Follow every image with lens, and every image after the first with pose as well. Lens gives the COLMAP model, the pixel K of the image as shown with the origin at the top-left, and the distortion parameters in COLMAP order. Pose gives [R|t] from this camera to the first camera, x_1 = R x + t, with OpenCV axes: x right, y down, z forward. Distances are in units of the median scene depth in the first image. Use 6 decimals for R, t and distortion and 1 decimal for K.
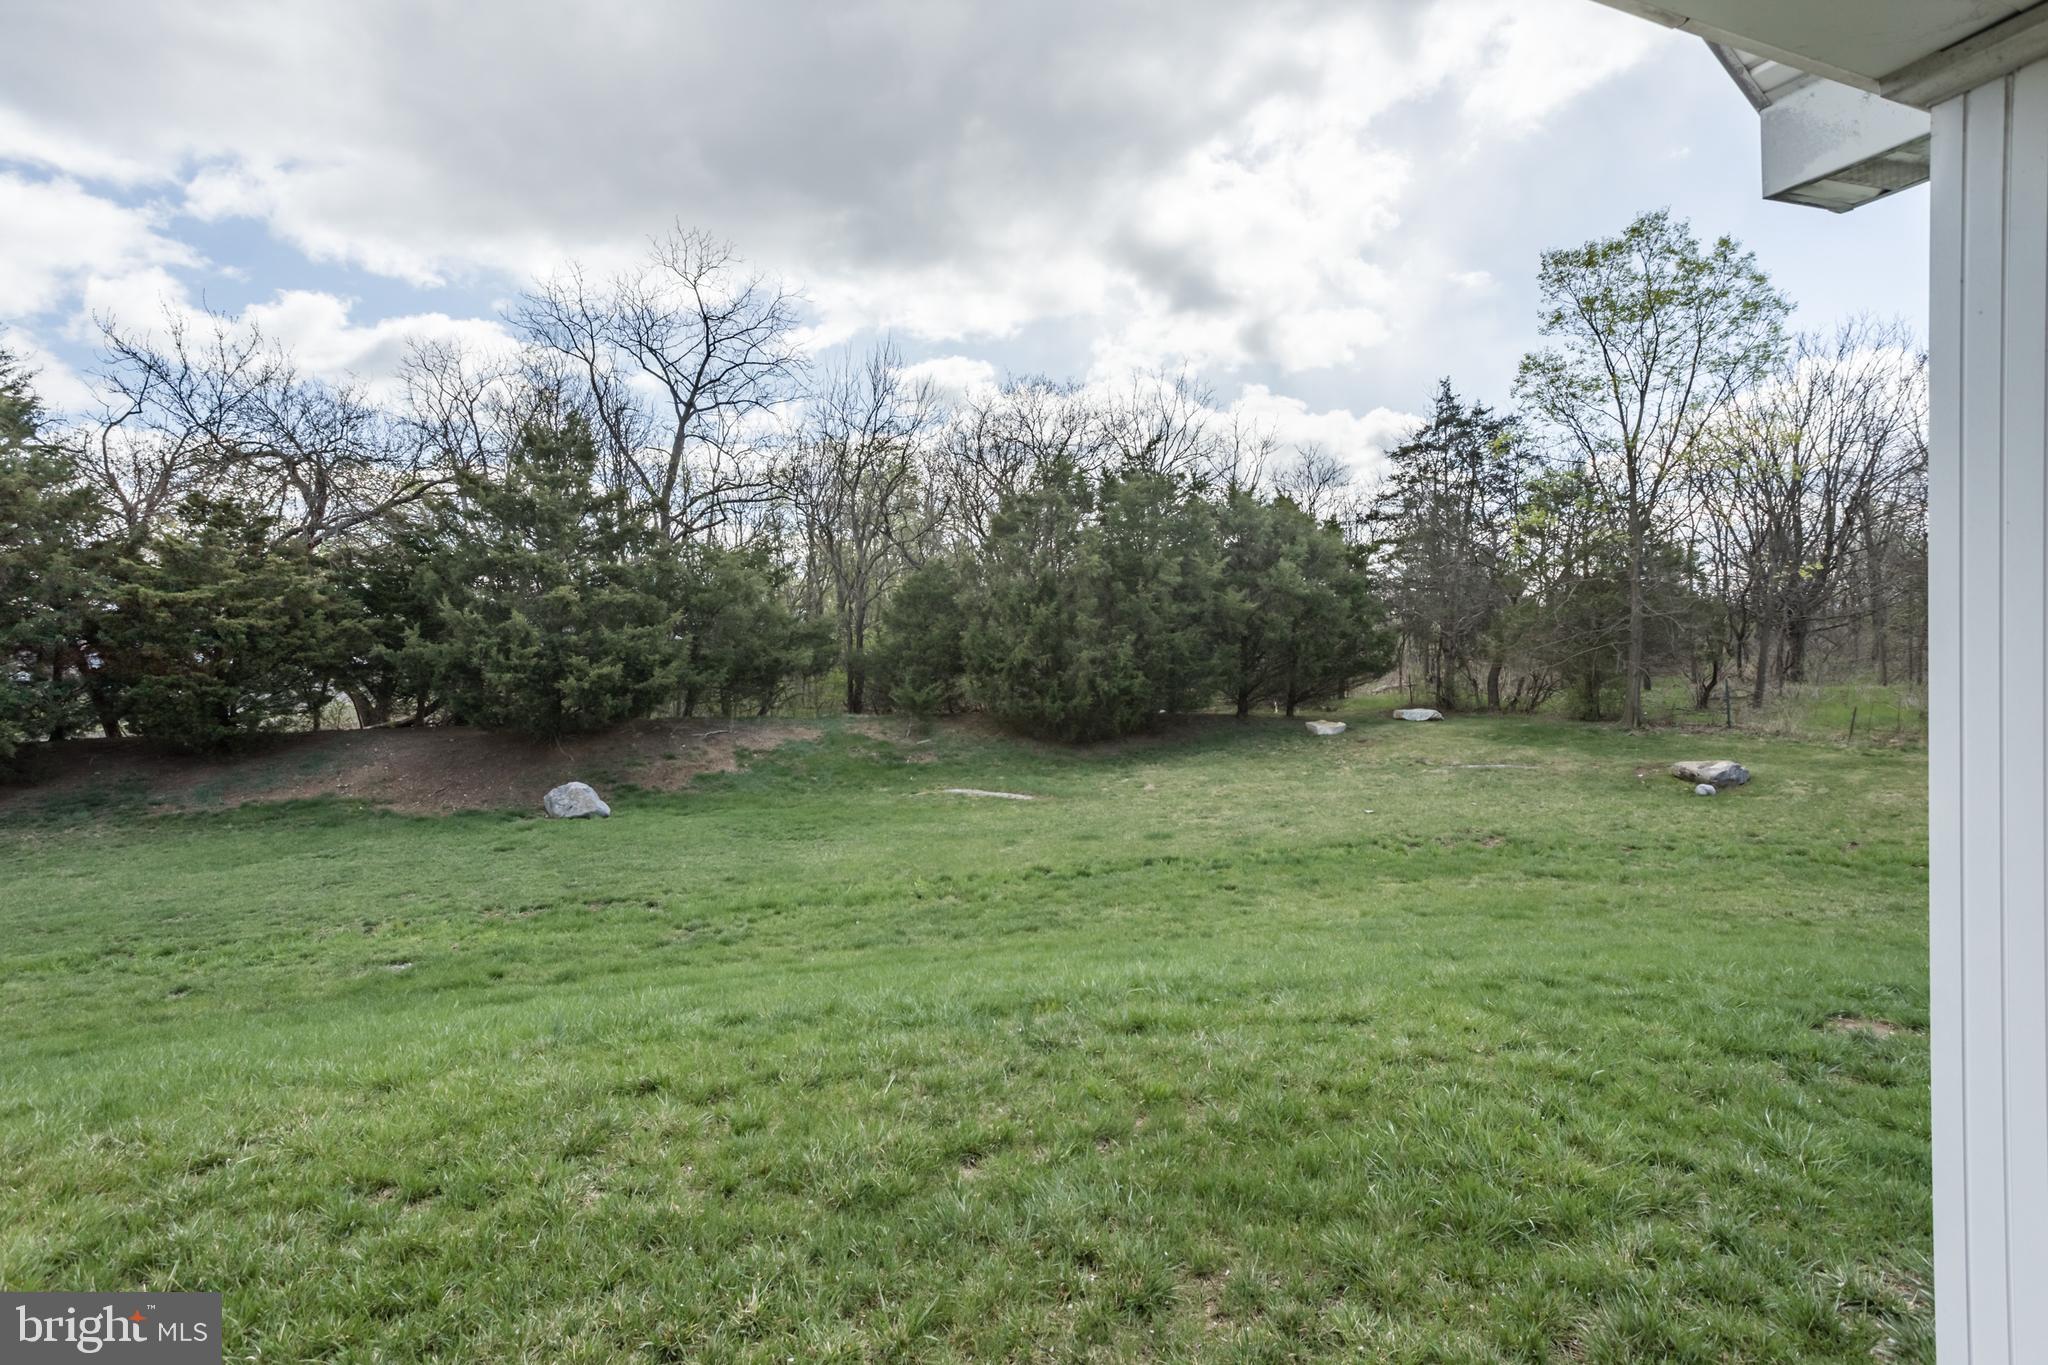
lens RADIAL K [[1026.5, 0, 1014.9], [0, 1026.5, 655.2], [0, 0, 1]] dist [-0.044309, 0.038703]
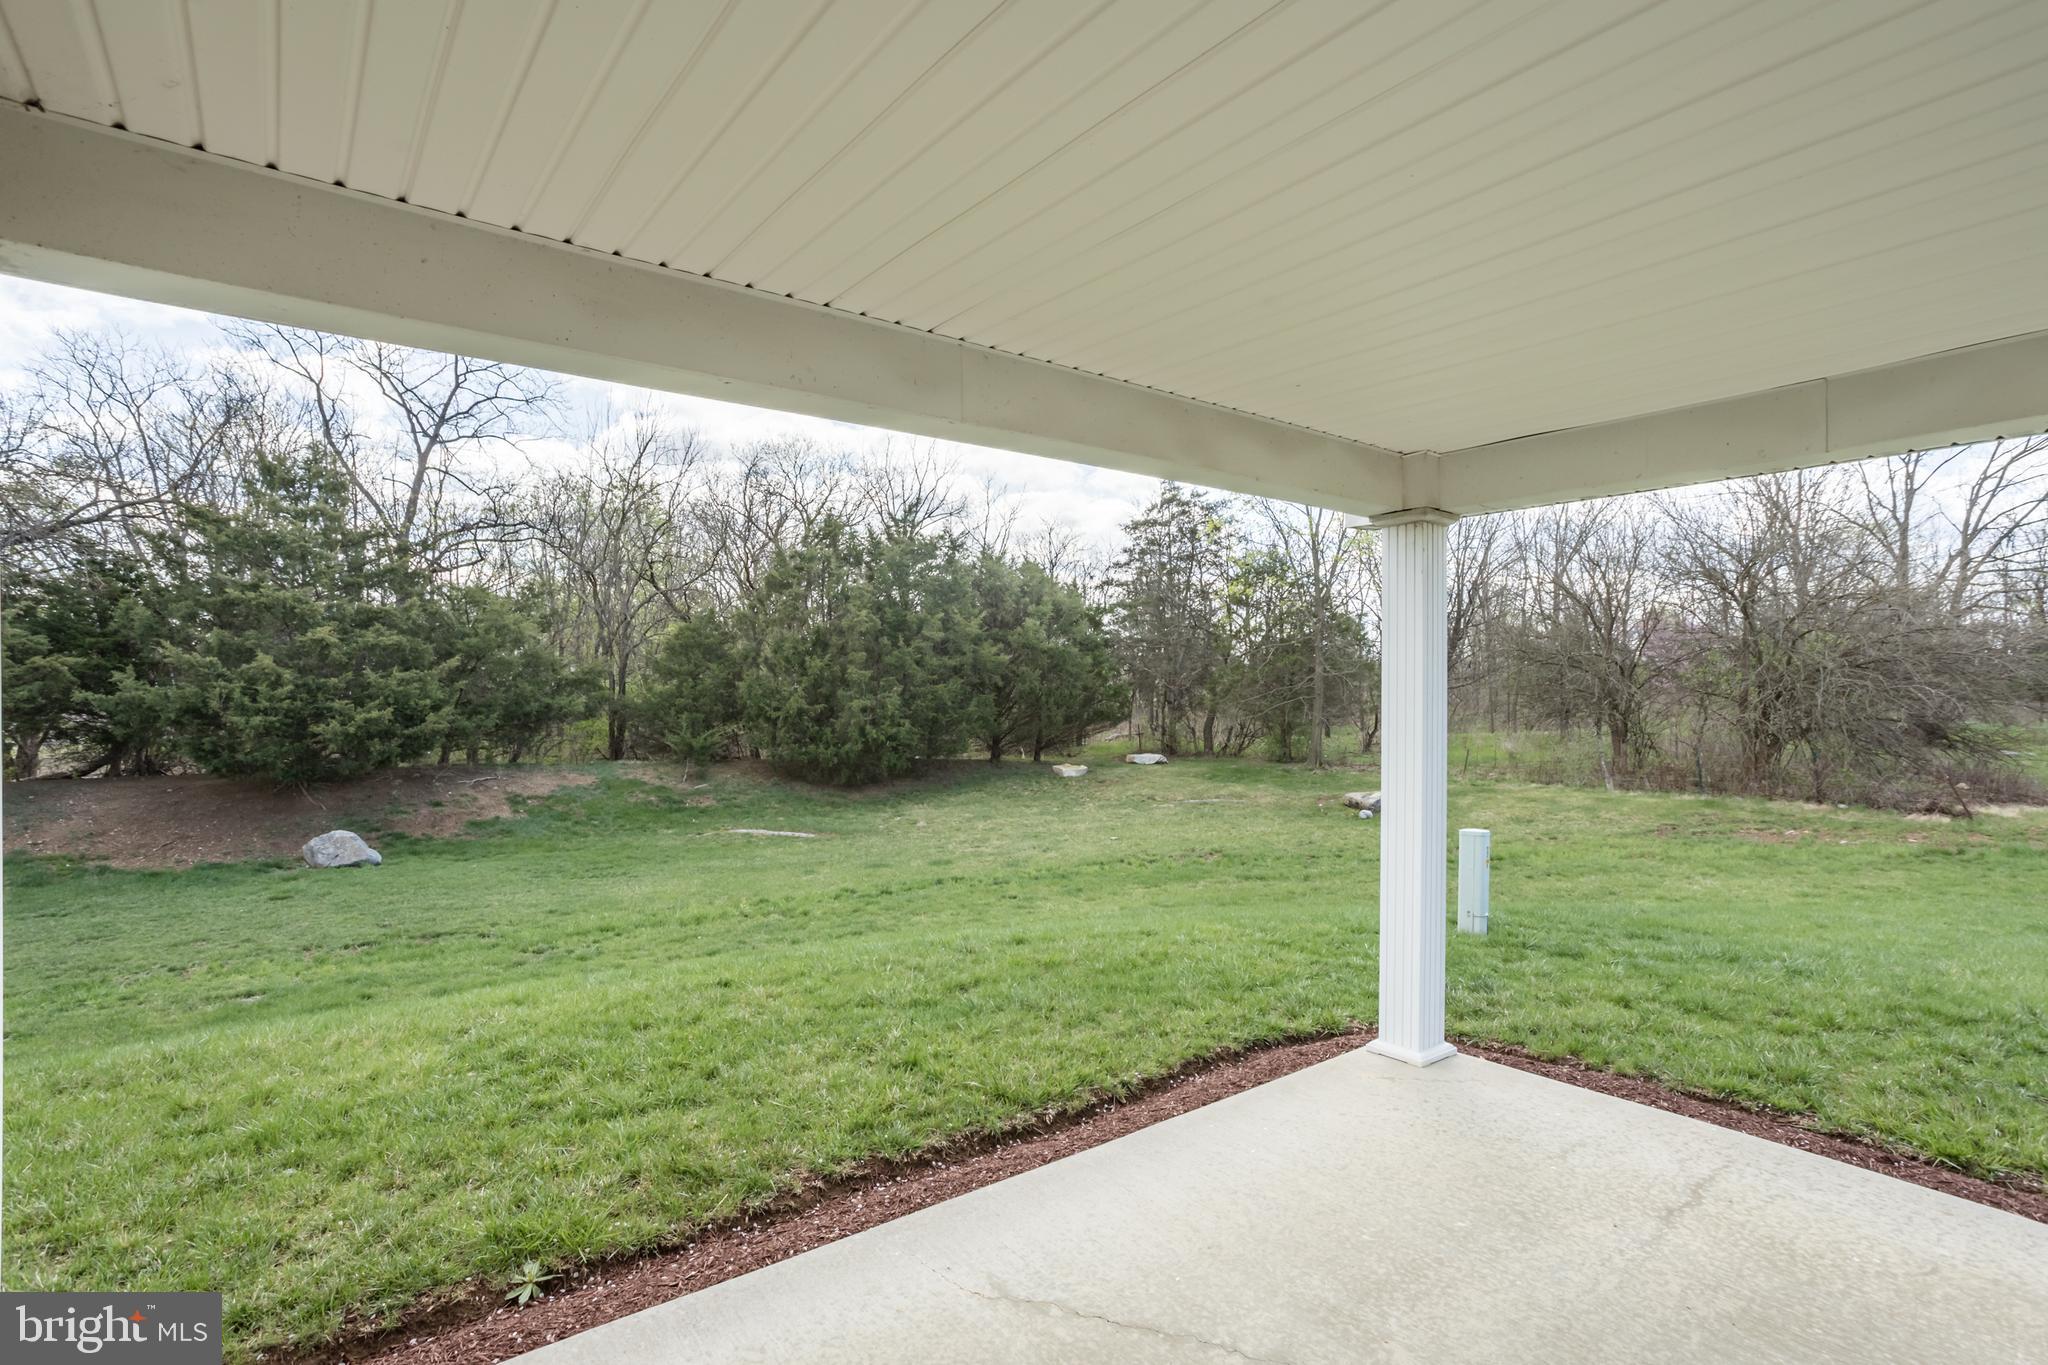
lens RADIAL K [[1043.4, 0, 1024.0], [0, 1043.4, 682.5], [0, 0, 1]] dist [-0.034207, 0.040831]
pose [[0.963680, 0.013929, 0.266696, -0.055954], [-0.008039, 0.999699, -0.023166, 0.001485], [-0.266939, 0.020181, 0.963502, -0.099775]]
